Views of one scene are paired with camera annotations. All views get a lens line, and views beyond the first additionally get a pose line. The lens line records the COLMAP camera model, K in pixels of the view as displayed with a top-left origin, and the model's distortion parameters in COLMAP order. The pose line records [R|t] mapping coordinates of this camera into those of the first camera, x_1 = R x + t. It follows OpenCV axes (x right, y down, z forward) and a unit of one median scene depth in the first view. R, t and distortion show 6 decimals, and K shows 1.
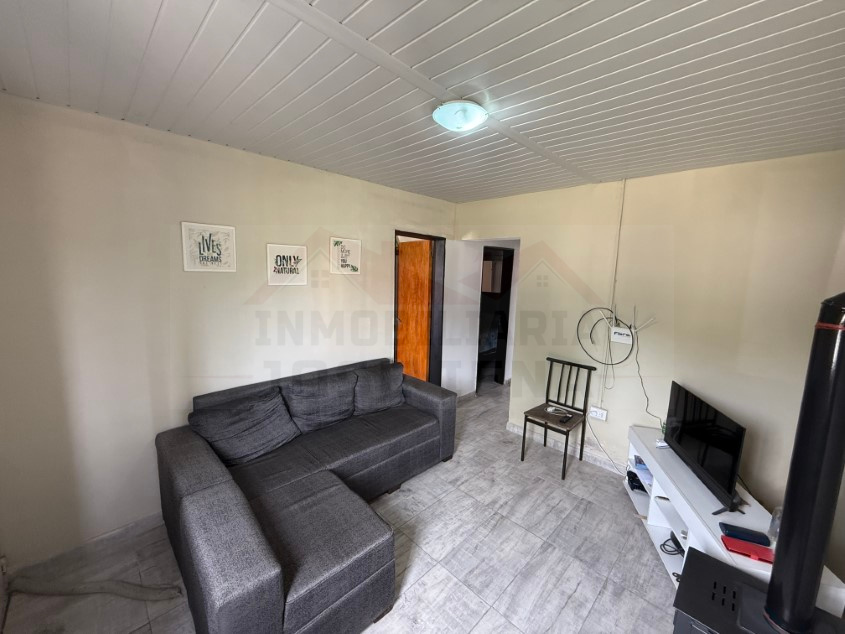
lens RADIAL K [[334.6, 0, 422.7], [0, 334.6, 314.7], [0, 0, 1]] dist [-0.005808, 0.000157]
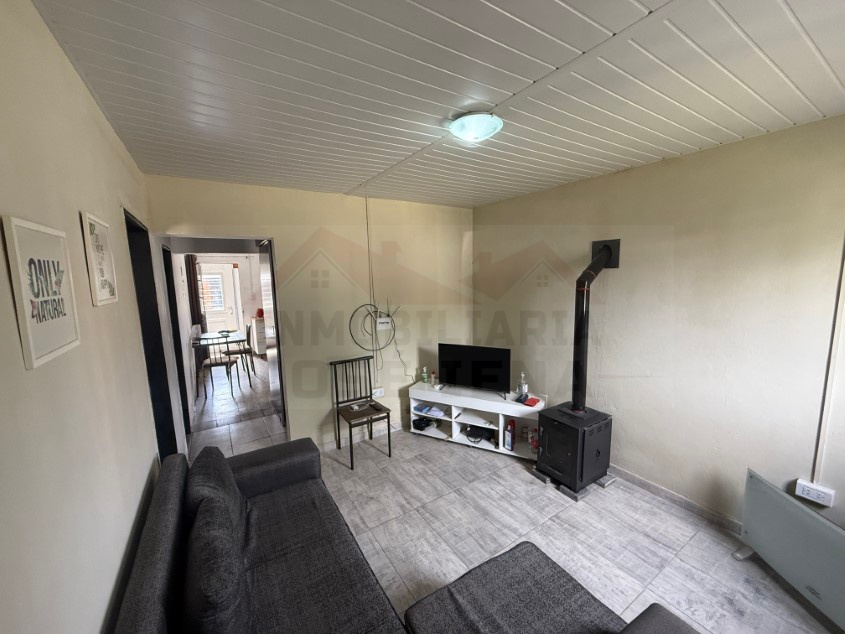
lens RADIAL K [[334.6, 0, 418.7], [0, 334.6, 316.9], [0, 0, 1]] dist [-0.005808, 0.000157]
pose [[0.229609, -0.162144, 0.959682, -0.633646], [0.160510, 0.978833, 0.126977, -0.113213], [-0.959956, 0.124884, 0.250775, 0.619756]]
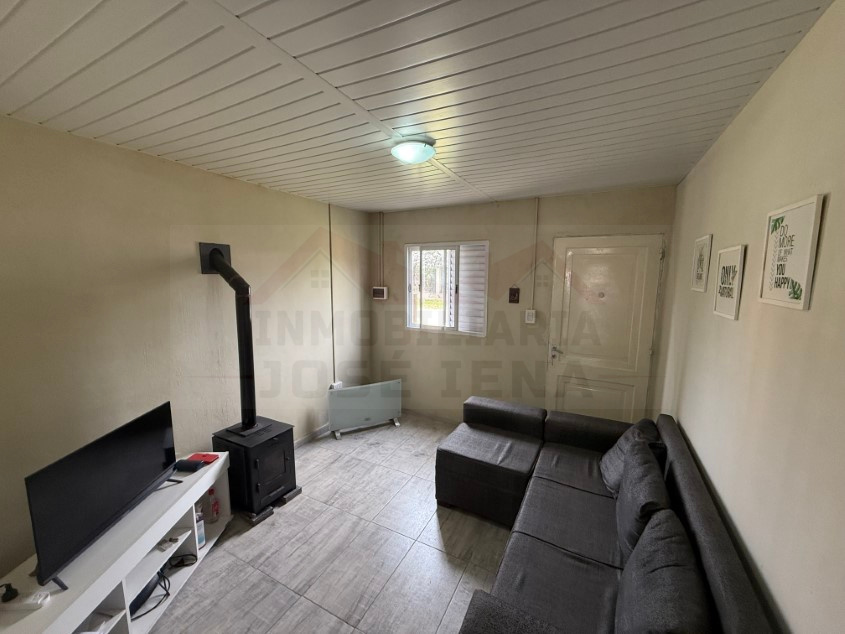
lens RADIAL K [[334.6, 0, 423.3], [0, 334.6, 316.9], [0, 0, 1]] dist [-0.005808, 0.000157]
pose [[-0.953797, -0.000895, -0.300449, 0.278137], [-0.075883, 0.968293, 0.238012, -0.194080], [0.290710, 0.249814, -0.923624, 1.430640]]
